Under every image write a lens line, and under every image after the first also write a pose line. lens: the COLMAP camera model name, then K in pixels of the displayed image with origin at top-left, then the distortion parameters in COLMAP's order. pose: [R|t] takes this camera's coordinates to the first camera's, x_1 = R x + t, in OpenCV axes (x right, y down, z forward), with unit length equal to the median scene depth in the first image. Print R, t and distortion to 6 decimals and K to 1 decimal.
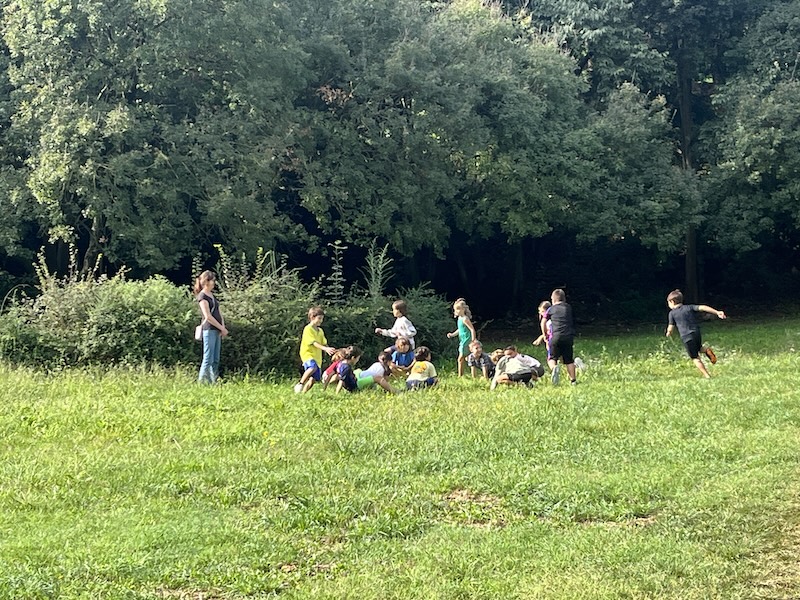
lens RADIAL K [[1674.7, 0, 443.0], [0, 1674.7, 300.1], [0, 0, 1]] dist [0.115497, -0.007001]
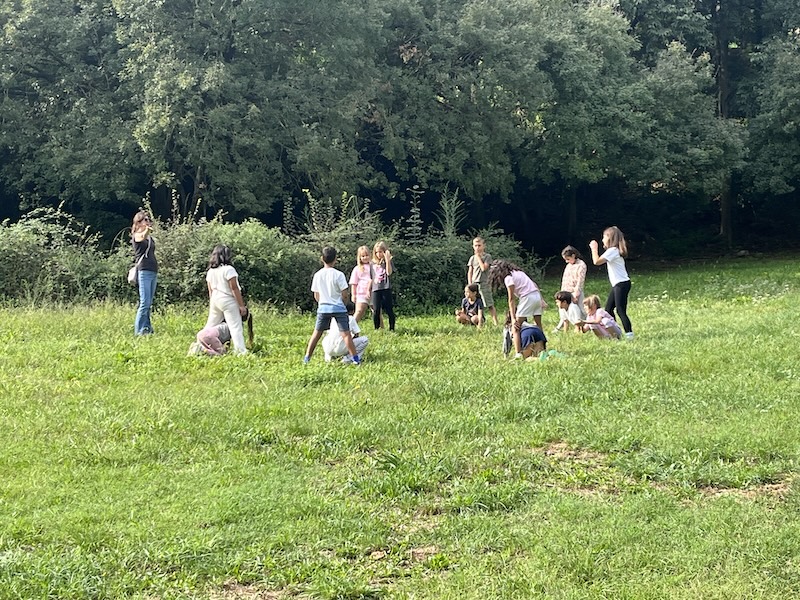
lens RADIAL K [[1376.1, 0, 400.0], [0, 1376.1, 300.0], [0, 0, 1]] dist [0.259986, -2.023547]
pose [[0.997578, -0.000915, -0.069554, -0.010887], [0.003967, 0.999035, 0.043746, -0.000474], [0.069447, -0.043916, 0.996619, 0.104289]]
